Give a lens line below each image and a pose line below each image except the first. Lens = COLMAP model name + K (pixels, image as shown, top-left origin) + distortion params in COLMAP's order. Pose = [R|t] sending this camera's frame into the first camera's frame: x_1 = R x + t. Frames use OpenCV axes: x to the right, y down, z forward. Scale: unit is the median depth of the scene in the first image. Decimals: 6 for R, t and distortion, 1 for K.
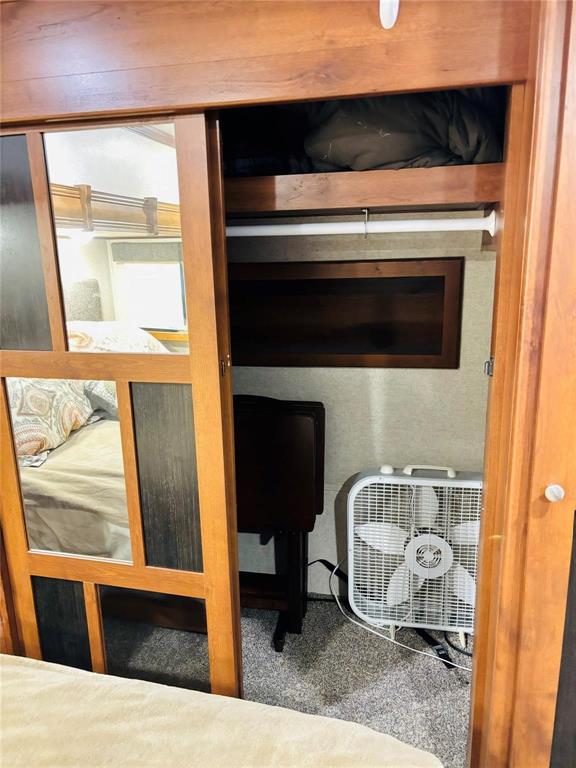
lens RADIAL K [[562.3, 0, 308.3], [0, 562.3, 381.7], [0, 0, 1]] dist [0.003385, 0.001080]
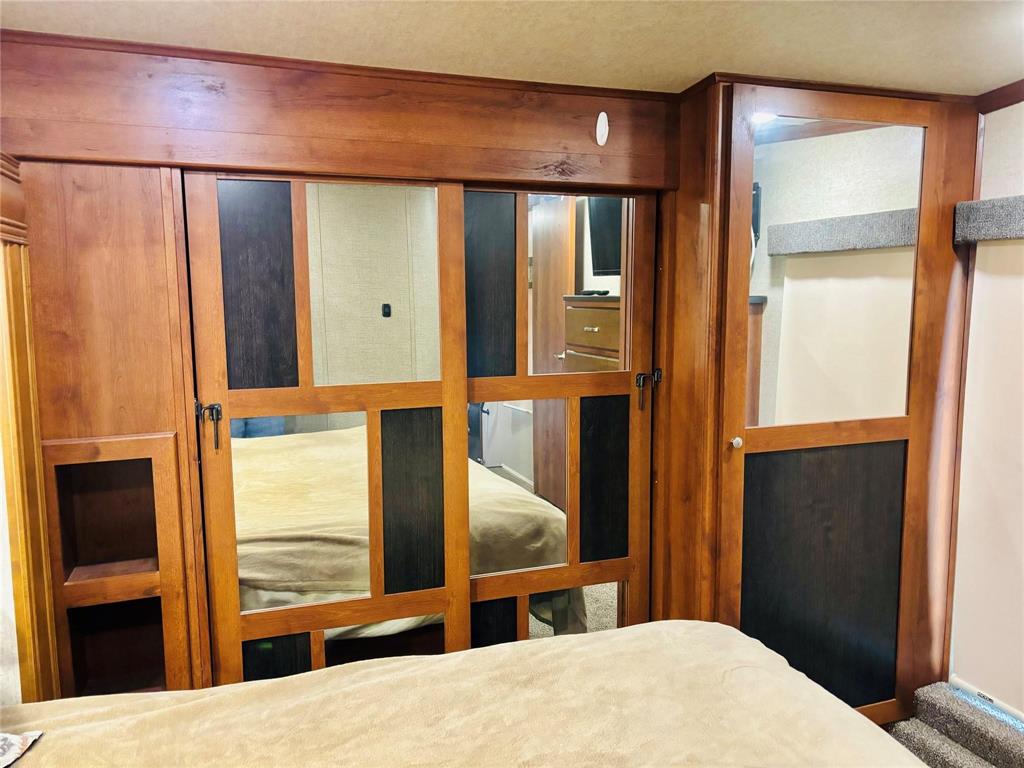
lens RADIAL K [[769.8, 0, 512.0], [0, 769.8, 384.0], [0, 0, 1]] dist [0.038278, -0.000843]
pose [[0.840900, -0.046829, 0.539161, -1.043737], [0.111324, 0.989912, -0.087646, 0.124301], [-0.529618, 0.133723, 0.837630, -0.430542]]
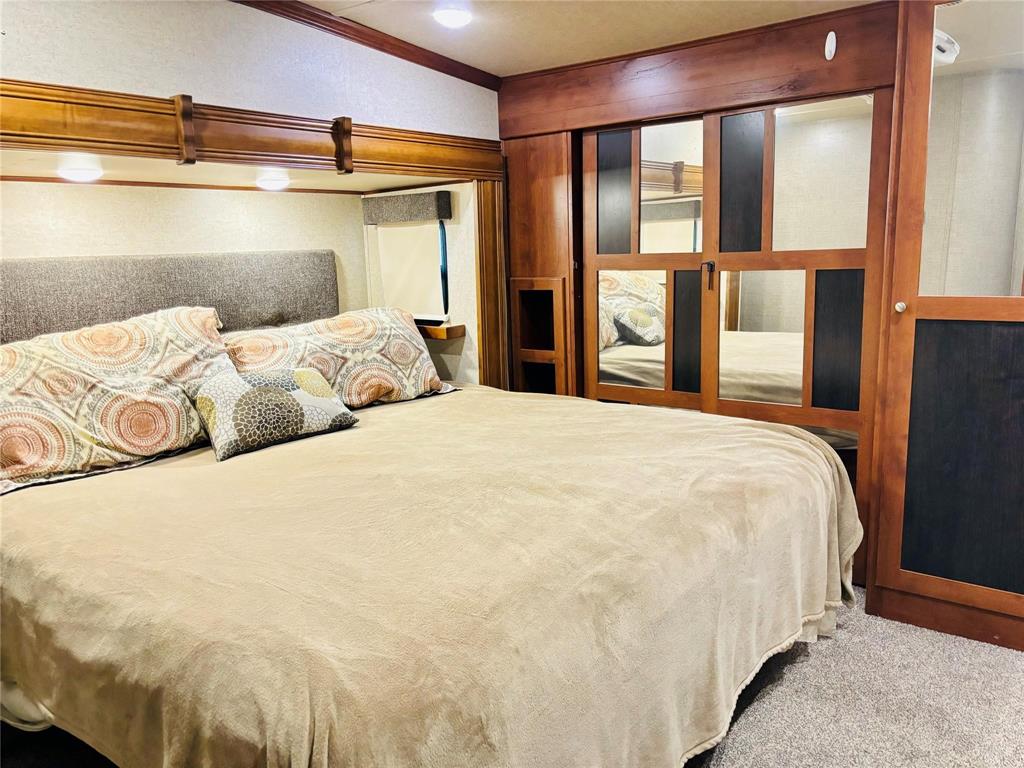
lens RADIAL K [[778.2, 0, 537.0], [0, 778.2, 387.9], [0, 0, 1]] dist [0.023716, -0.001605]
pose [[0.917343, 0.062347, -0.393184, 0.299352], [-0.076690, 0.996837, -0.020861, 0.489258], [0.390640, 0.049290, 0.919223, -1.452101]]
